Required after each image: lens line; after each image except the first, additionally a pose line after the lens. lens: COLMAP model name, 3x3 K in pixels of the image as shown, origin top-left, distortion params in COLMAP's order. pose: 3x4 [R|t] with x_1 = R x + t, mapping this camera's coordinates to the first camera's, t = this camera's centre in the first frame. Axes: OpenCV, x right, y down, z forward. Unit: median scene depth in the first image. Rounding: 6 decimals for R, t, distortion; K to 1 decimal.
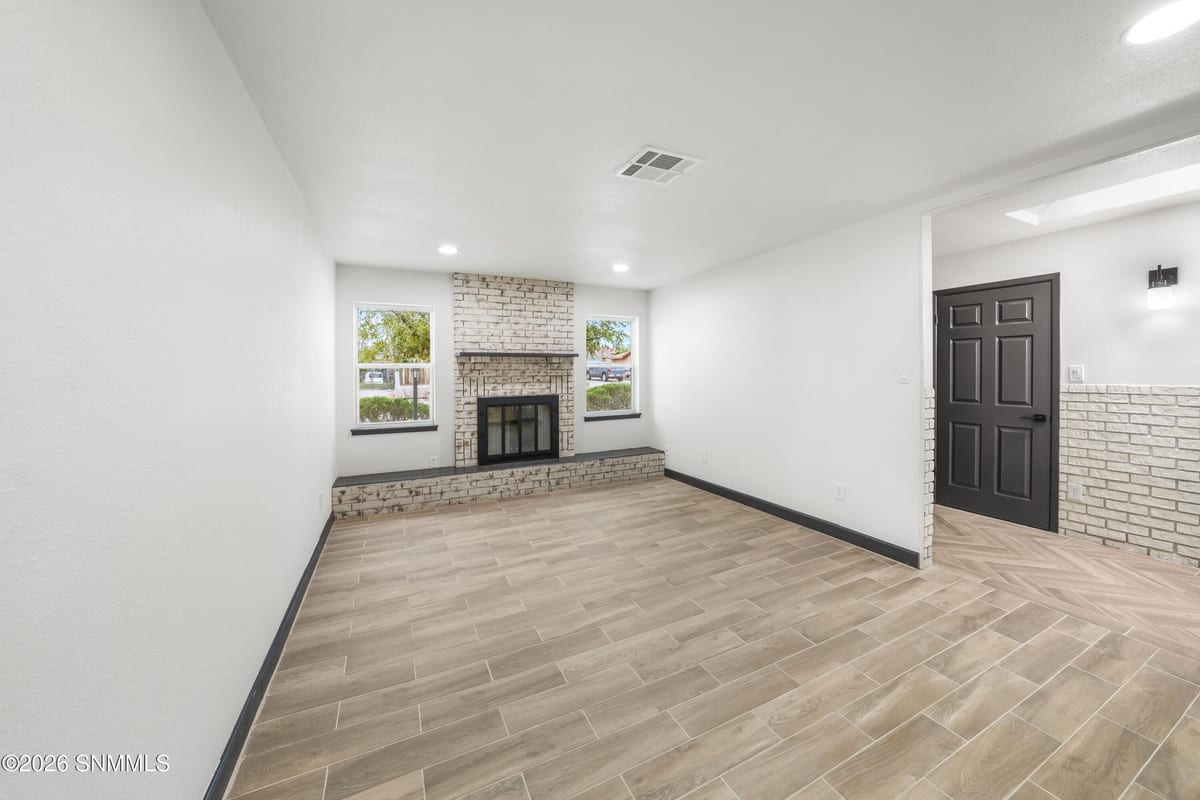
lens RADIAL K [[425.8, 0, 603.7], [0, 425.8, 368.9], [0, 0, 1]] dist [-0.017868, 0.000085]
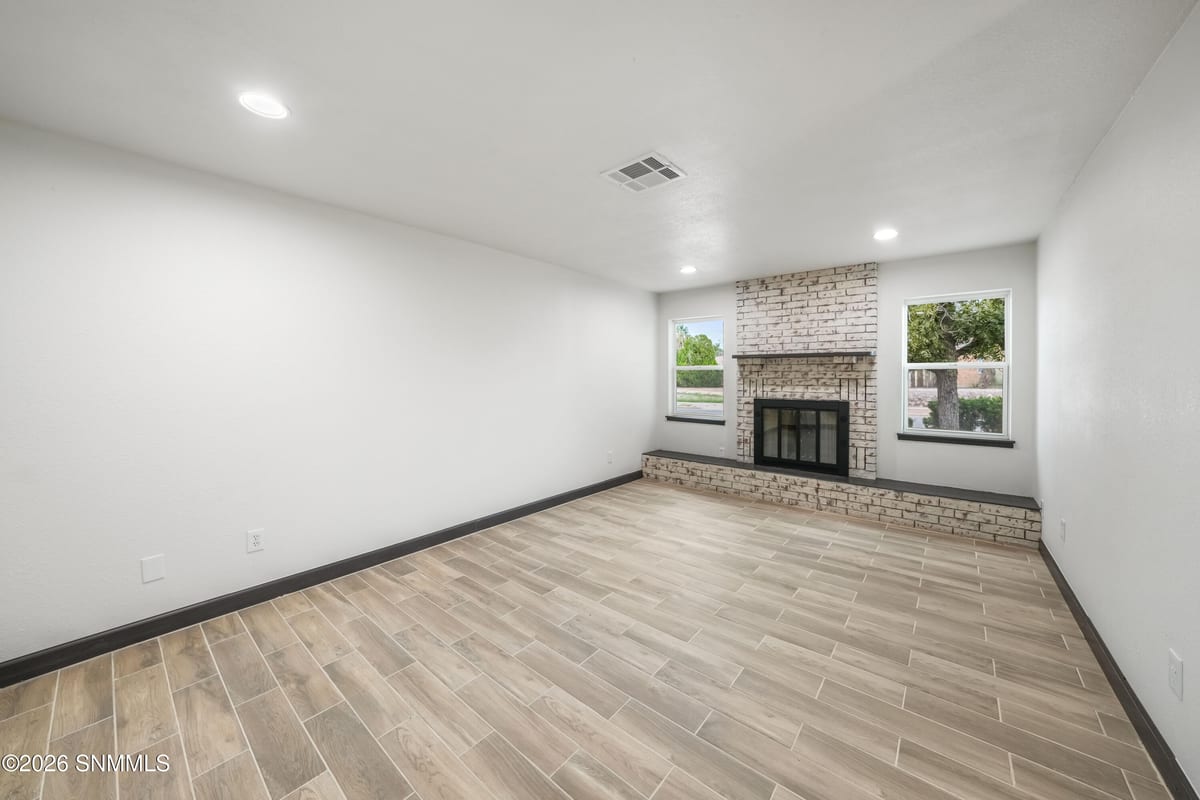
lens RADIAL K [[426.1, 0, 598.7], [0, 426.1, 374.5], [0, 0, 1]] dist [-0.029163, 0.006510]
pose [[0.400456, 0.008800, -0.916274, 0.485843], [0.001915, 0.999944, 0.010441, -0.001807], [0.916314, -0.005936, 0.400416, 0.234373]]
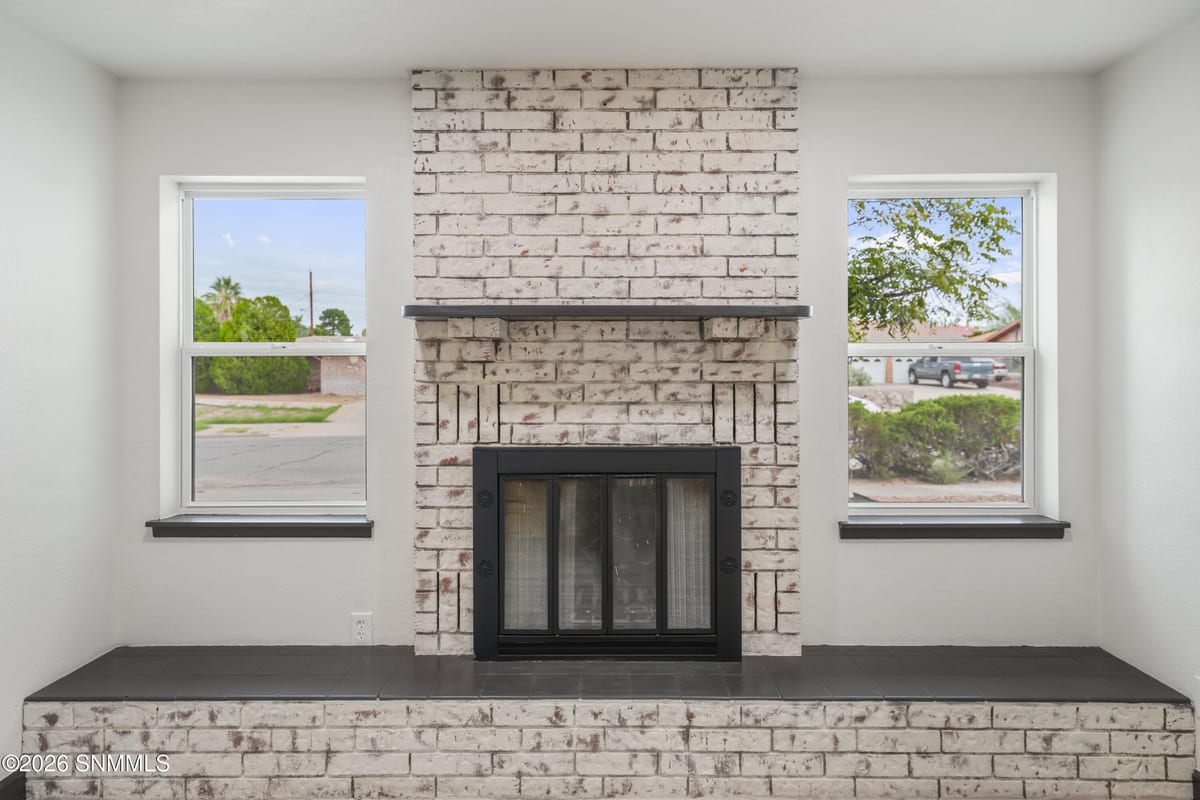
lens RADIAL K [[682.0, 0, 598.3], [0, 682.0, 364.5], [0, 0, 1]] dist [0.018906, -0.002242]
pose [[0.891047, 0.002448, -0.453905, 0.023320], [-0.001874, 0.999997, 0.001714, 0.003218], [0.453908, -0.000676, 0.891048, 0.566011]]
